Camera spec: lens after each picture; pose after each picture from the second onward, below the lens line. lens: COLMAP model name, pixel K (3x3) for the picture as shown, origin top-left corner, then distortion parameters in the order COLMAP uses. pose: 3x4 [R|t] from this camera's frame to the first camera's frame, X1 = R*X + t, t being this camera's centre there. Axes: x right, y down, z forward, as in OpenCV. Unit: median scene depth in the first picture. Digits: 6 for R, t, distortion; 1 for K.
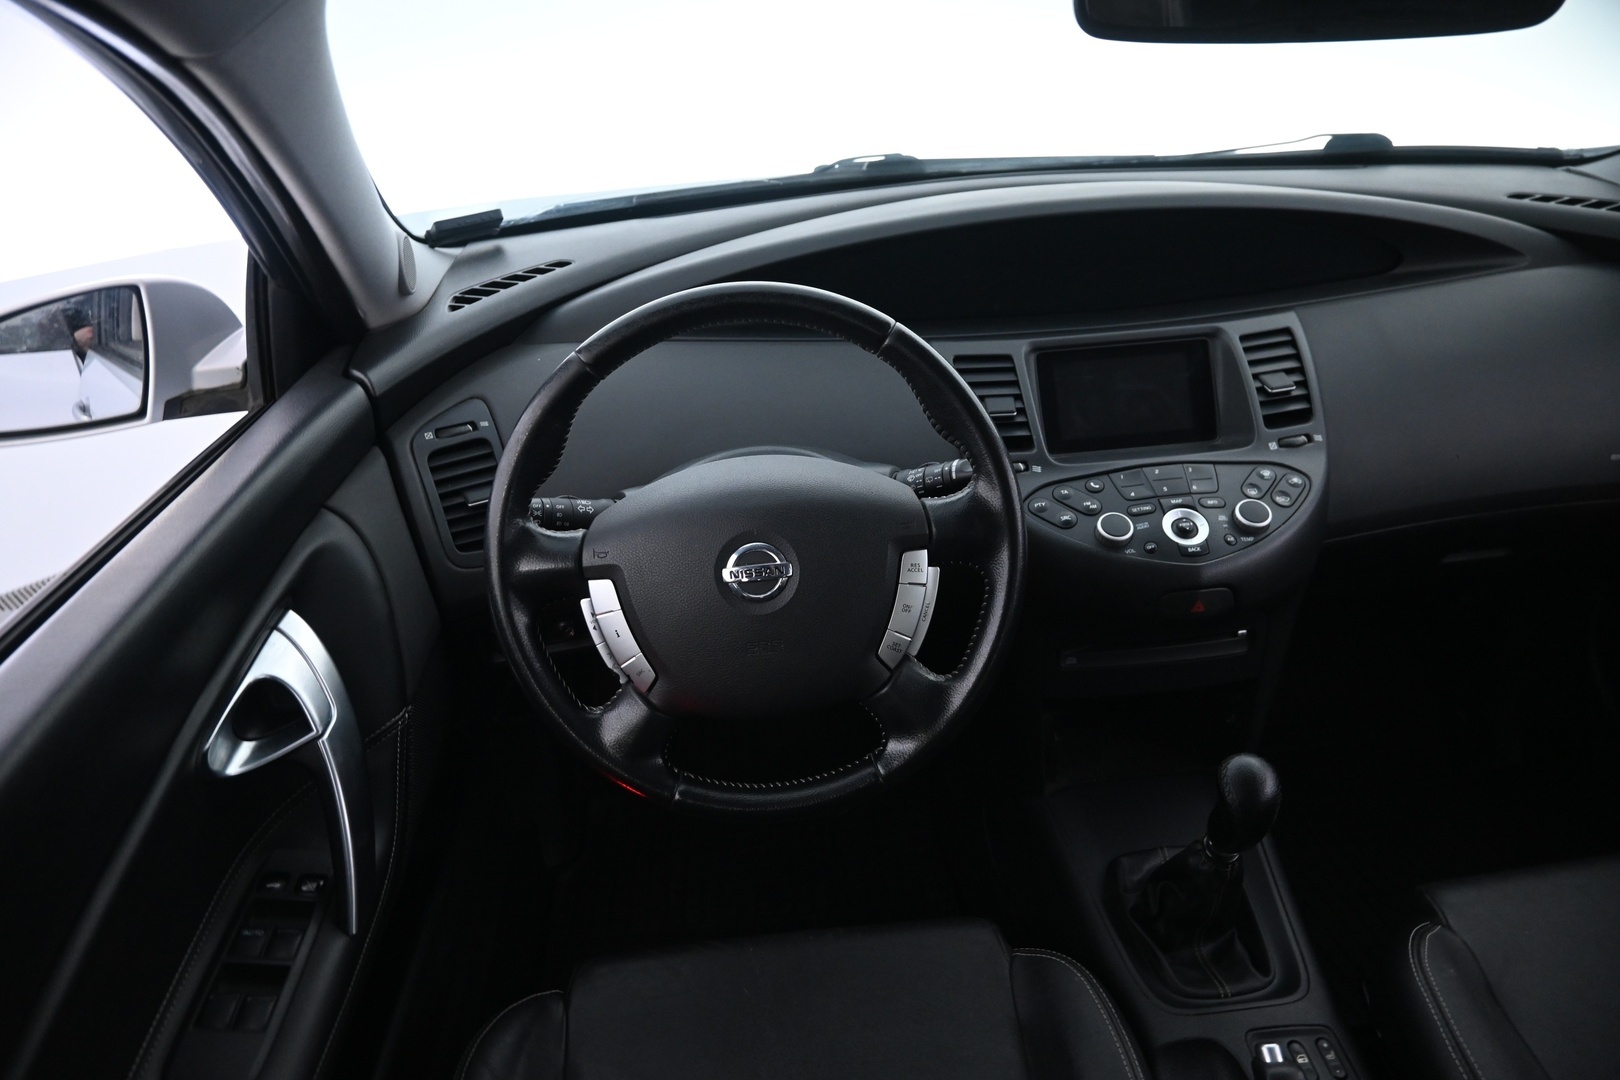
lens RADIAL K [[1095.1, 0, 802.3], [0, 1095.1, 535.9], [0, 0, 1]] dist [-0.010949, -0.000266]
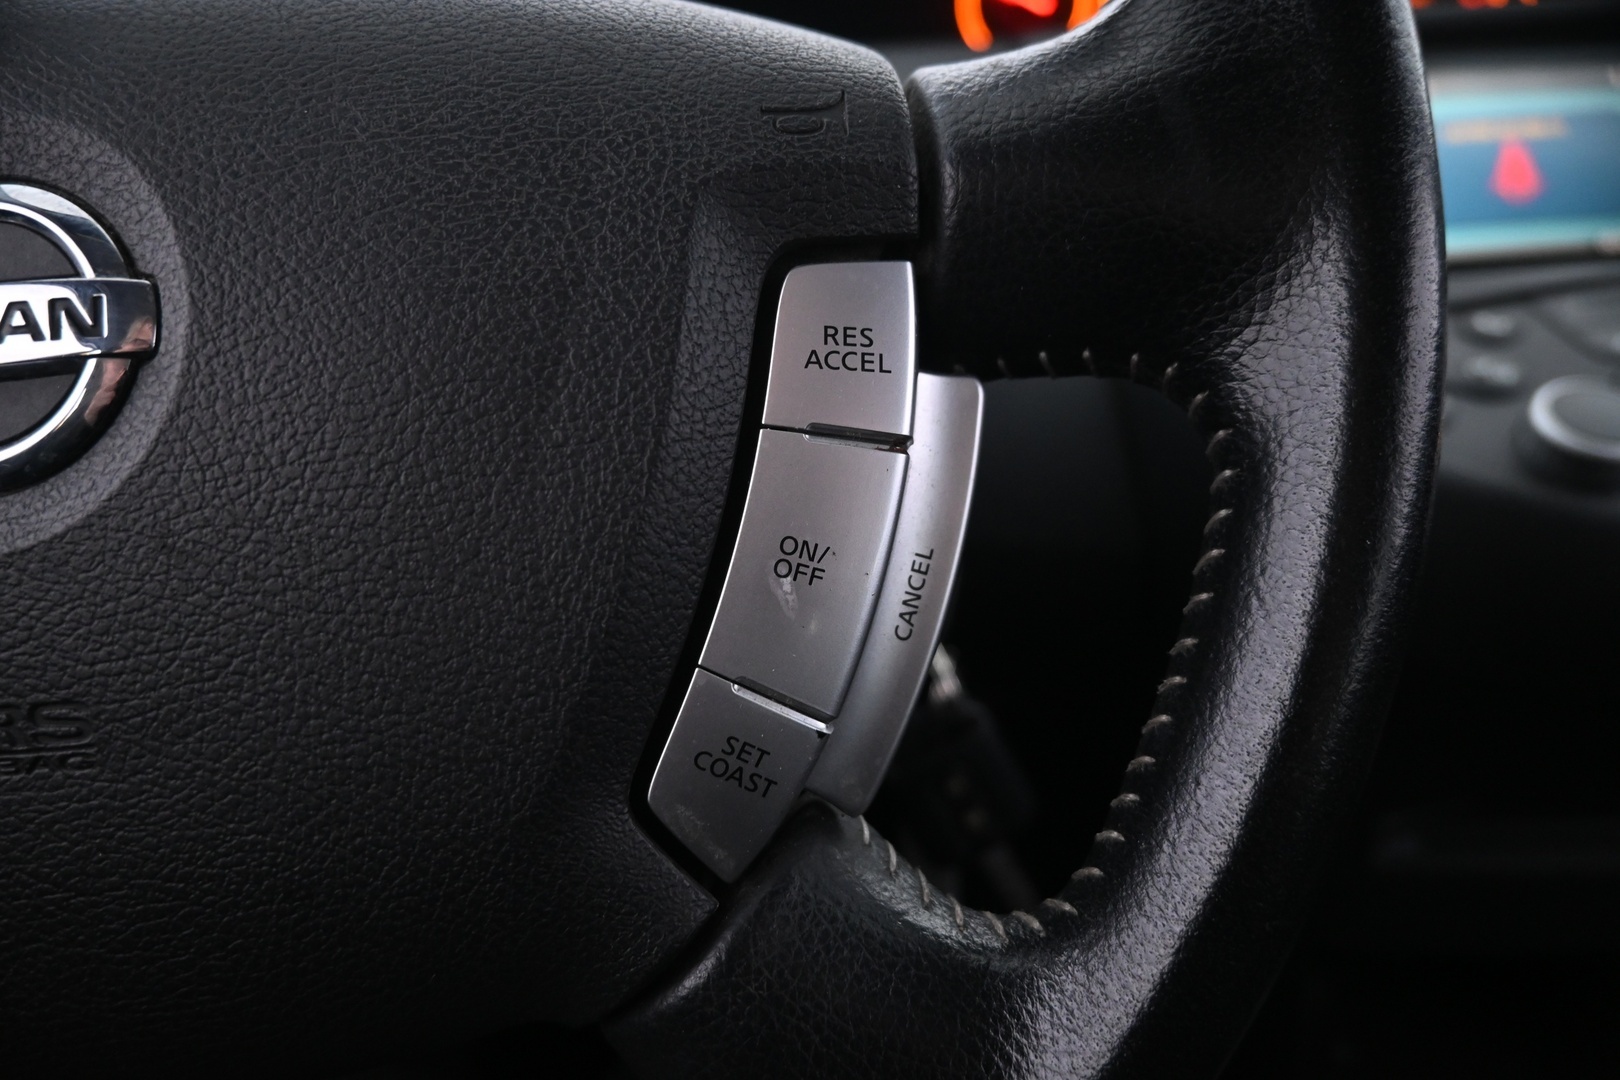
lens RADIAL K [[1095.1, 0, 812.8], [0, 1095.1, 538.2], [0, 0, 1]] dist [-0.010949, -0.000266]
pose [[0.990146, 0.011306, -0.139585, 0.123103], [-0.024667, 0.995232, -0.094366, 0.079717], [0.137853, 0.096879, 0.985703, 0.800004]]
